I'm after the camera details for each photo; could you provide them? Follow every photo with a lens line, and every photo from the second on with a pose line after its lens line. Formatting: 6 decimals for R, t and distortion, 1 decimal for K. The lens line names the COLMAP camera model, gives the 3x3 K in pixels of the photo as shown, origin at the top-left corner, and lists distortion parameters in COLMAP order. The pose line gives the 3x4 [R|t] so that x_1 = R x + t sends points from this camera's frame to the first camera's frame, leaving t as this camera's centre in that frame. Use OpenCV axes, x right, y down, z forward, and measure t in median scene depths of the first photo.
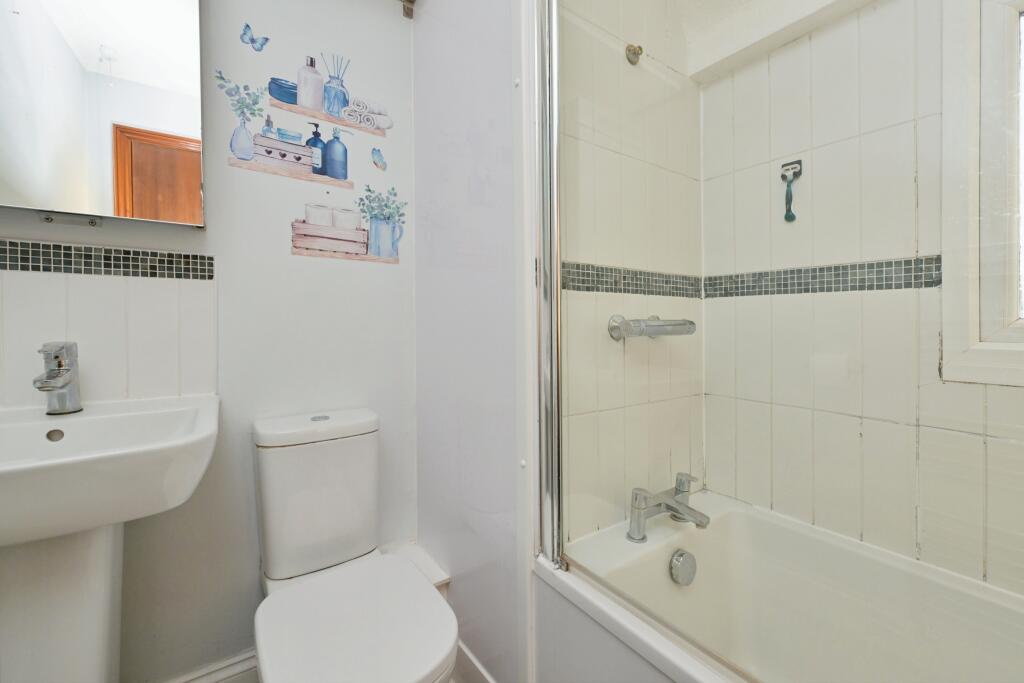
lens RADIAL K [[428.4, 0, 512.1], [0, 428.4, 322.0], [0, 0, 1]] dist [0.001270, 0.000015]
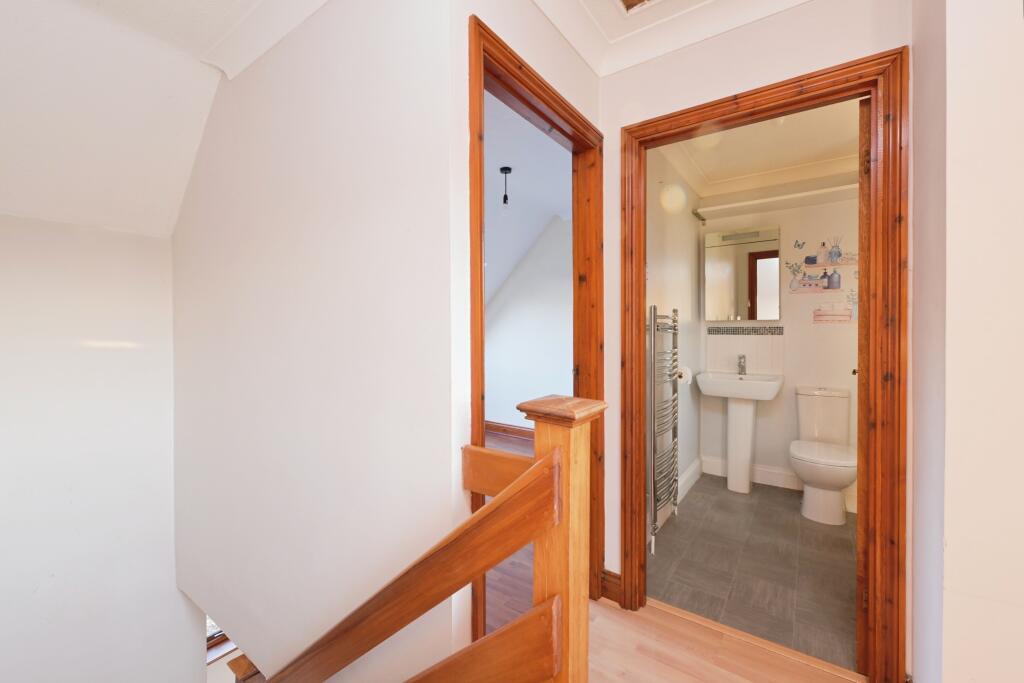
lens RADIAL K [[428.4, 0, 510.6], [0, 428.4, 341.1], [0, 0, 1]] dist [0.001270, 0.000015]
pose [[0.335816, 0.006716, -0.941904, 1.263987], [-0.008102, 0.999958, 0.004241, -0.047121], [0.941893, 0.006207, 0.335857, -1.529538]]
